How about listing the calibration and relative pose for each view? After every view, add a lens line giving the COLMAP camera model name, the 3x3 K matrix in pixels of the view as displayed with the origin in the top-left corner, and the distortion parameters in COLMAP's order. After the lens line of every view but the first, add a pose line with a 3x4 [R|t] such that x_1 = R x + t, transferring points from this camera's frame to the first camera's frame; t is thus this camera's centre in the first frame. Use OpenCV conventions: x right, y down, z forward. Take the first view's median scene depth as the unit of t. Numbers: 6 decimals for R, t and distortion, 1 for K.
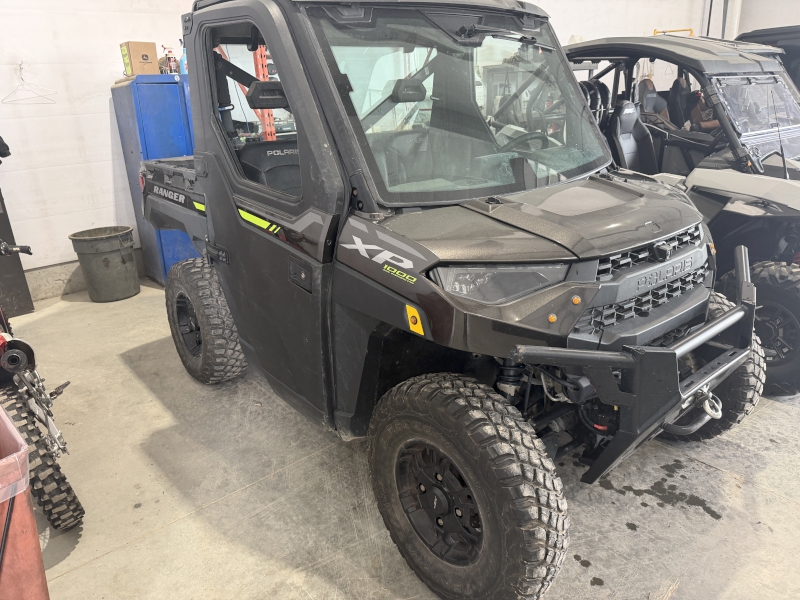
lens RADIAL K [[571.4, 0, 396.3], [0, 571.4, 297.2], [0, 0, 1]] dist [-0.007533, -0.002581]
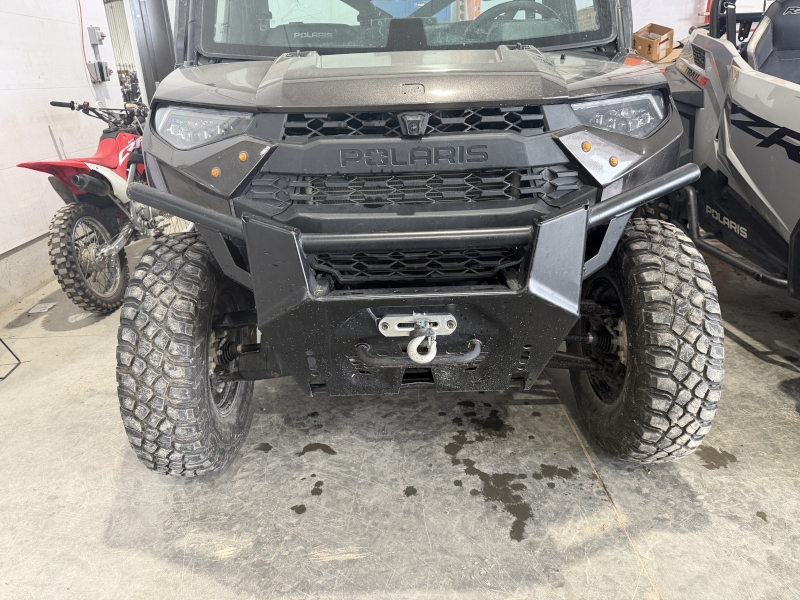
lens RADIAL K [[561.9, 0, 395.2], [0, 561.9, 300.0], [0, 0, 1]] dist [0.092455, -0.157122]
pose [[0.782077, 0.254827, -0.568699, 0.752025], [-0.211950, 0.966939, 0.141799, 0.032479], [0.586032, 0.009638, 0.810231, 0.326520]]
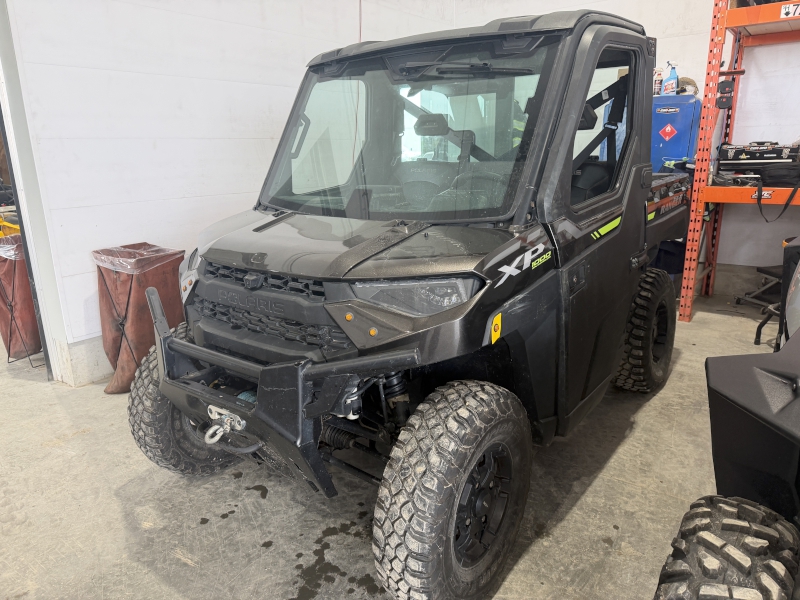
lens RADIAL K [[571.4, 0, 396.3], [0, 571.4, 297.2], [0, 0, 1]] dist [-0.007533, -0.002581]
pose [[0.238668, 0.296536, -0.924719, 1.248118], [-0.307573, 0.926296, 0.217658, -0.301284], [0.921106, 0.232471, 0.312283, 0.757846]]
